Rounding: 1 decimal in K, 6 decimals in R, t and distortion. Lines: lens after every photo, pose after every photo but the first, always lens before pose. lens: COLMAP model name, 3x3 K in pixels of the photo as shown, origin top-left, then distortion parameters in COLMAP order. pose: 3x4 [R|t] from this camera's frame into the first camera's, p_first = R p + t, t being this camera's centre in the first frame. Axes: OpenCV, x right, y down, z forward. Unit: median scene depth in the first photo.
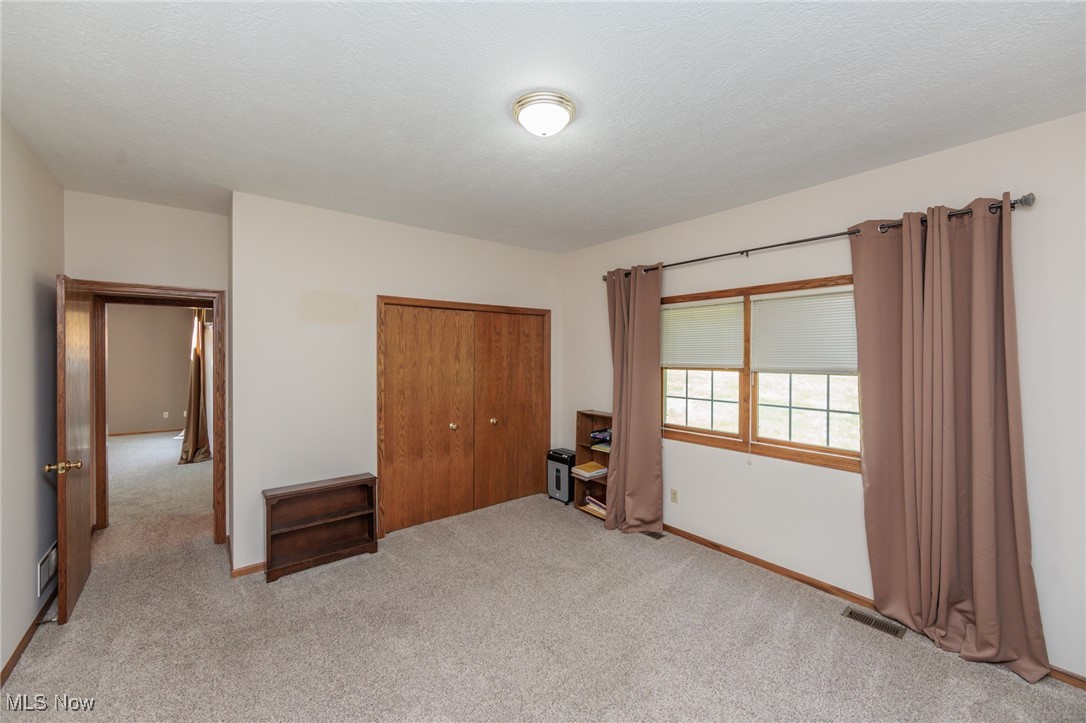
lens RADIAL K [[425.6, 0, 537.4], [0, 425.6, 354.5], [0, 0, 1]] dist [-0.003828, 0.000161]
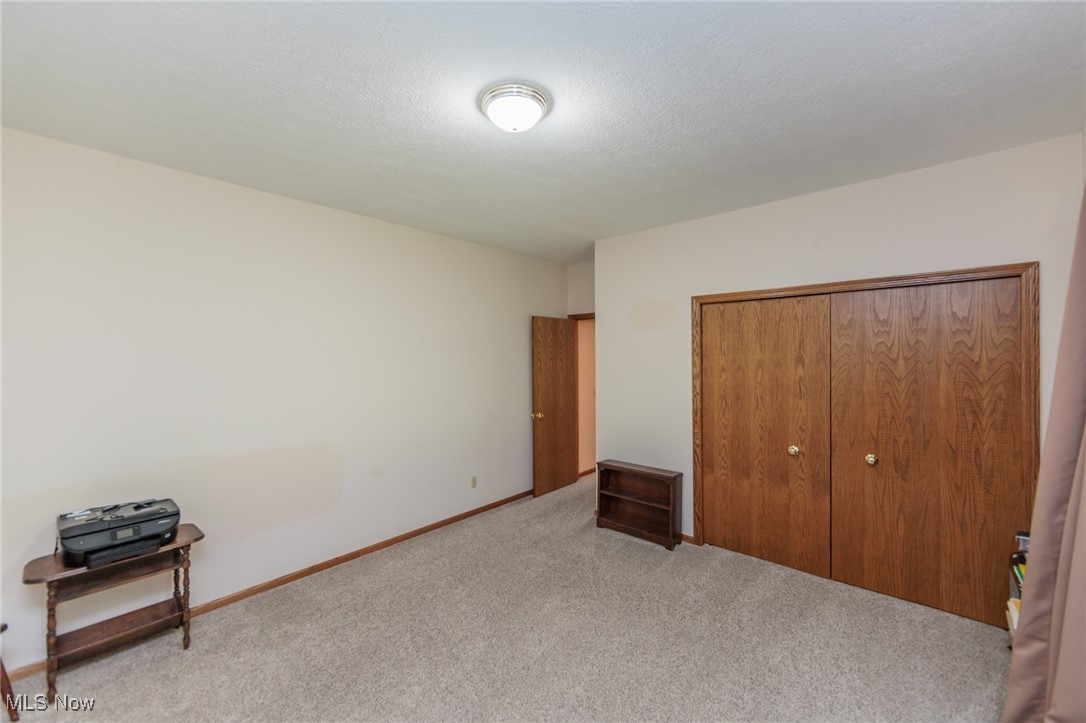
lens RADIAL K [[425.6, 0, 550.1], [0, 425.6, 354.9], [0, 0, 1]] dist [-0.003828, 0.000161]
pose [[0.168085, -0.002188, -0.985770, 0.557483], [0.009259, 0.999957, -0.000640, -0.006759], [0.985729, -0.009019, 0.168098, 0.523527]]
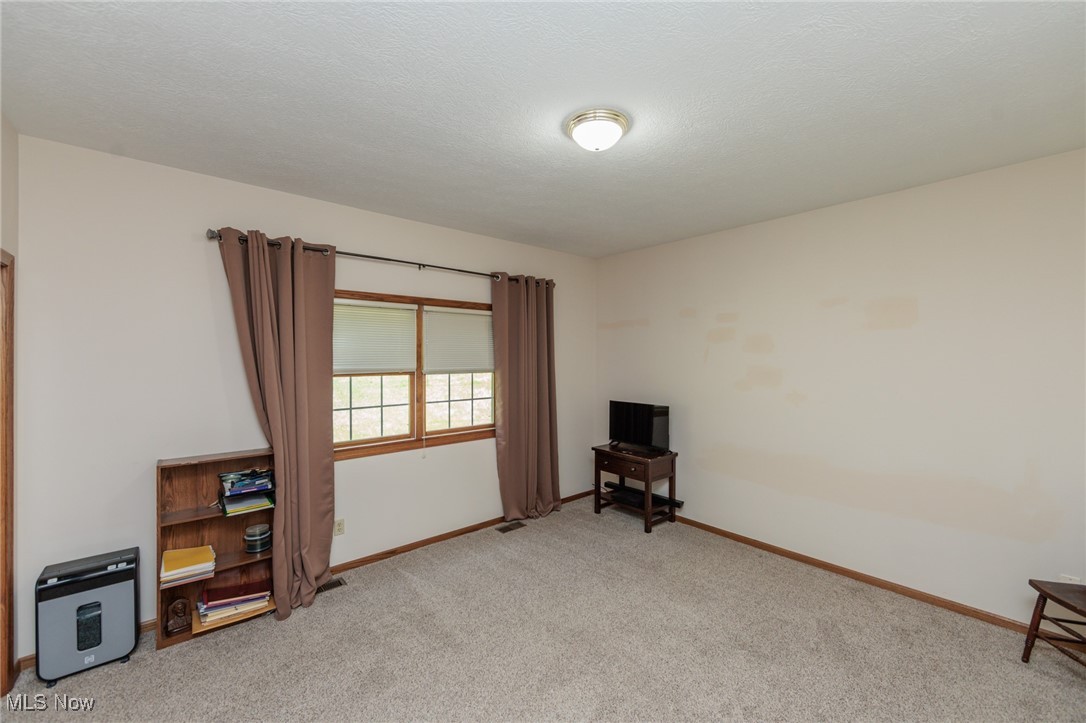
lens RADIAL K [[425.6, 0, 532.0], [0, 425.6, 360.9], [0, 0, 1]] dist [-0.003828, 0.000161]
pose [[-0.021814, -0.006641, 0.999740, -0.525719], [0.006973, 0.999953, 0.006795, 0.000141], [-0.999738, 0.007119, -0.021767, 0.633046]]
